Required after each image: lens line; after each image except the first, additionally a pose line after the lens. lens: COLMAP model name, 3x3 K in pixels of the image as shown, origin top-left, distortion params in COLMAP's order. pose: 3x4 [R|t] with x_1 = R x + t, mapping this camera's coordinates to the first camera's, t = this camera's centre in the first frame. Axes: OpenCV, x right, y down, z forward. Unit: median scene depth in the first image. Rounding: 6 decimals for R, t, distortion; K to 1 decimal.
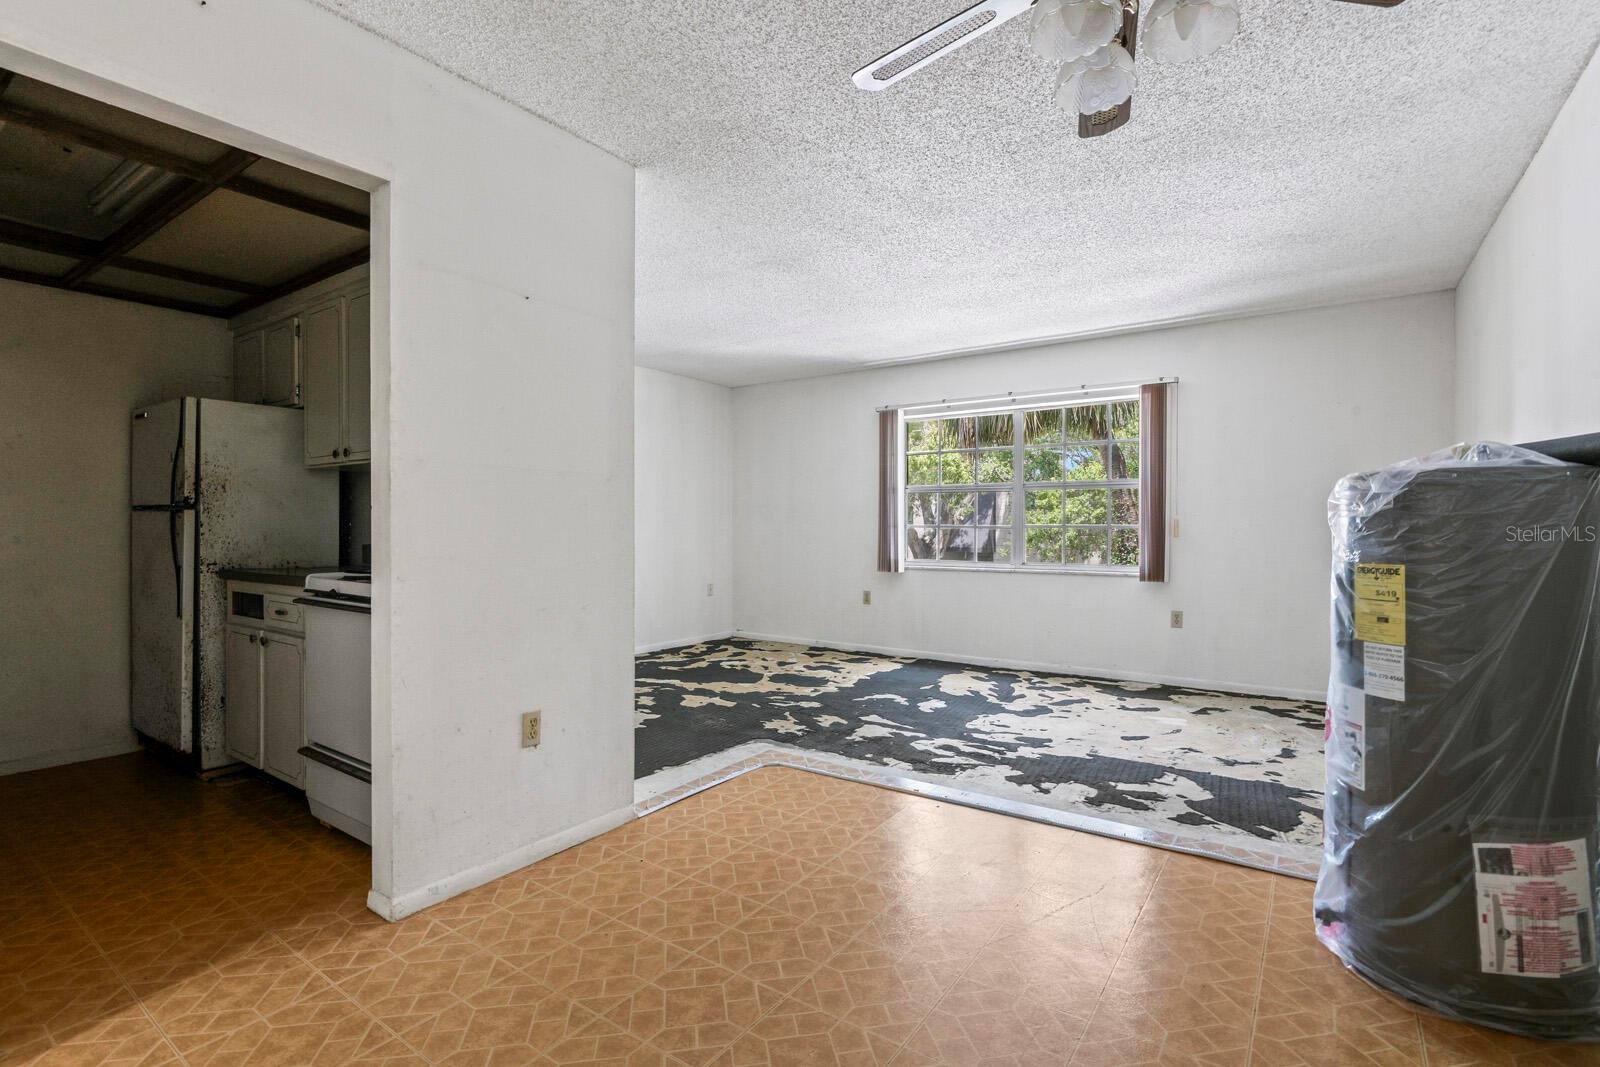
lens RADIAL K [[743.7, 0, 790.7], [0, 743.7, 520.8], [0, 0, 1]] dist [-0.023462, 0.001028]
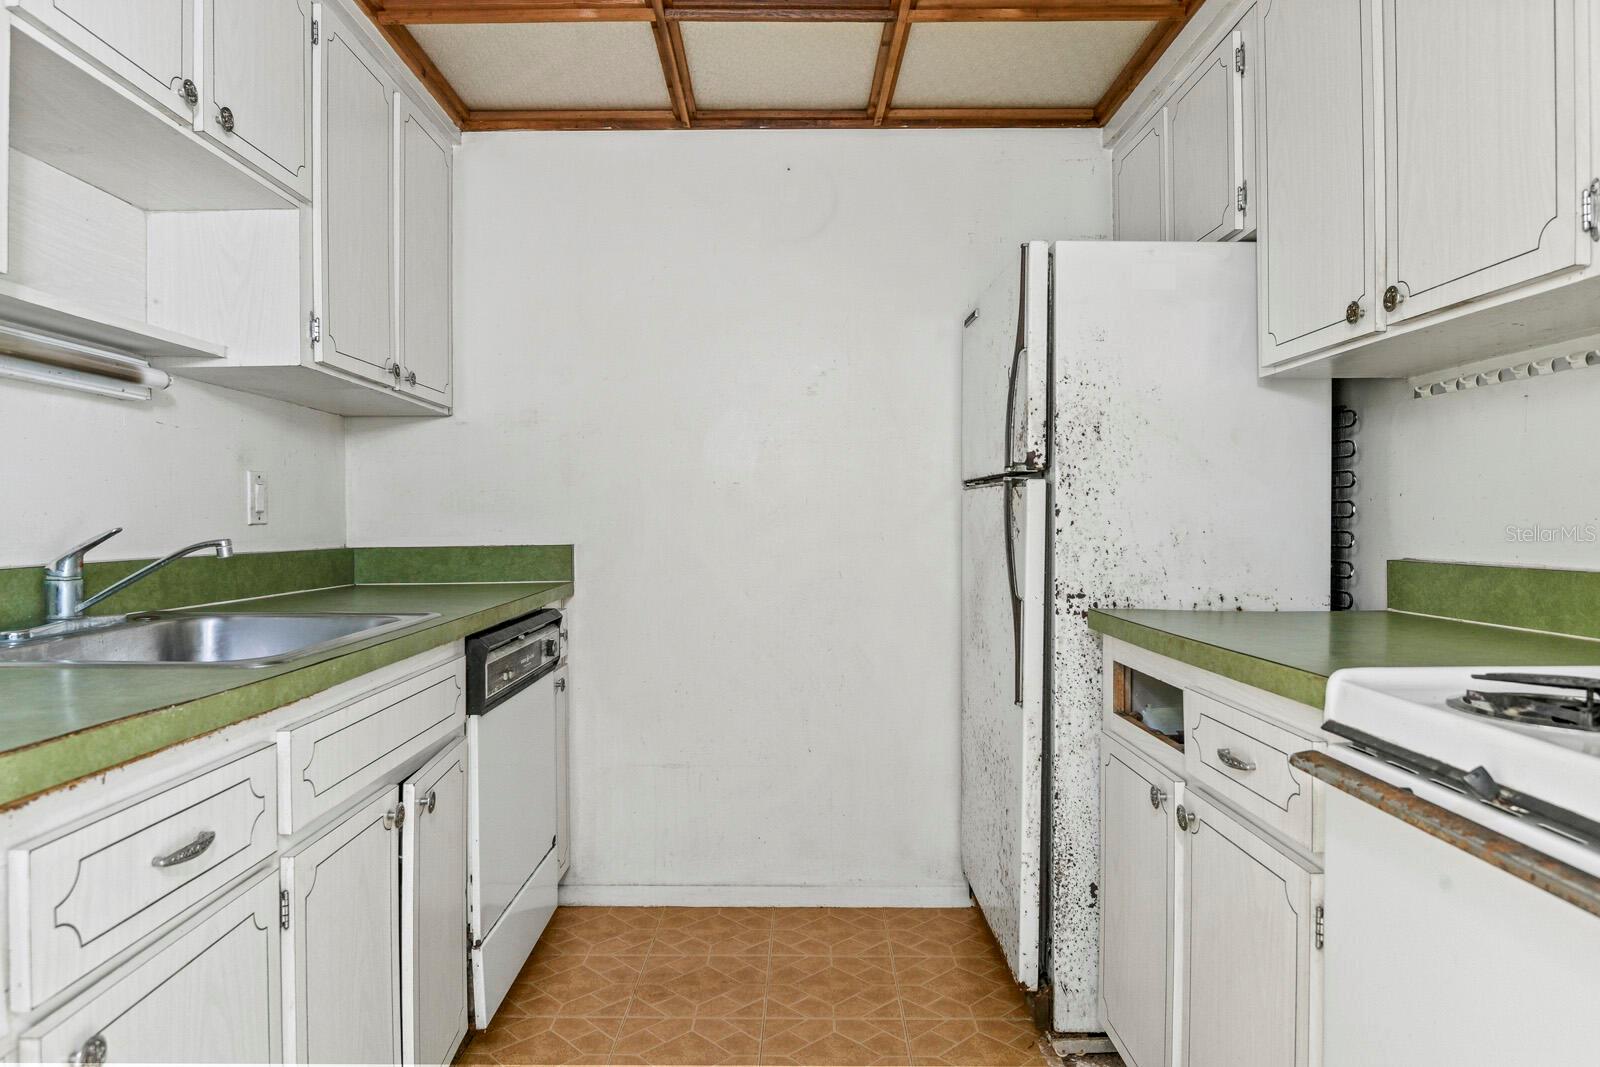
lens RADIAL K [[982.5, 0, 792.9], [0, 982.5, 529.9], [0, 0, 1]] dist [-0.007986, -0.011106]
pose [[0.566840, 0.007792, -0.823791, -0.373086], [0.004714, 0.999908, 0.012701, 0.008530], [0.823814, -0.011083, 0.566751, 0.492489]]
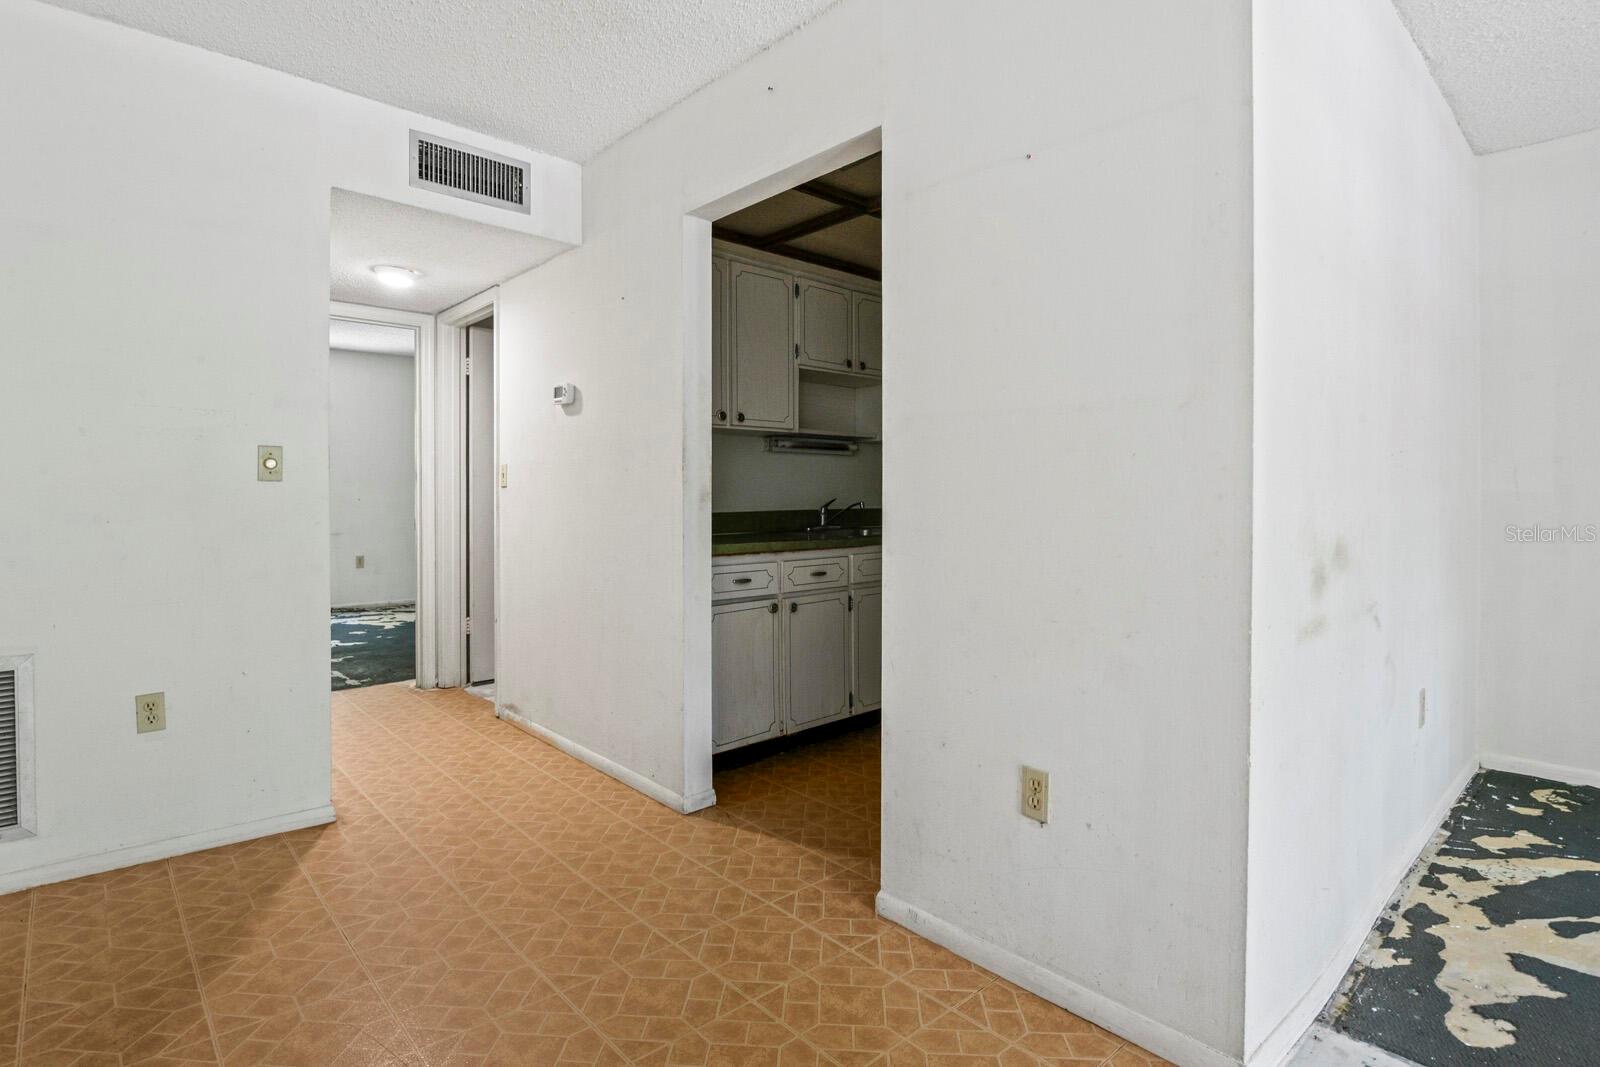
lens RADIAL K [[831.5, 0, 795.4], [0, 831.5, 497.7], [0, 0, 1]] dist [-0.016084, -0.002524]
pose [[-0.215437, 0.005039, -0.976505, 0.322340], [0.003018, 0.999985, 0.004494, 0.005484], [0.976513, -0.001979, -0.215449, 0.706754]]
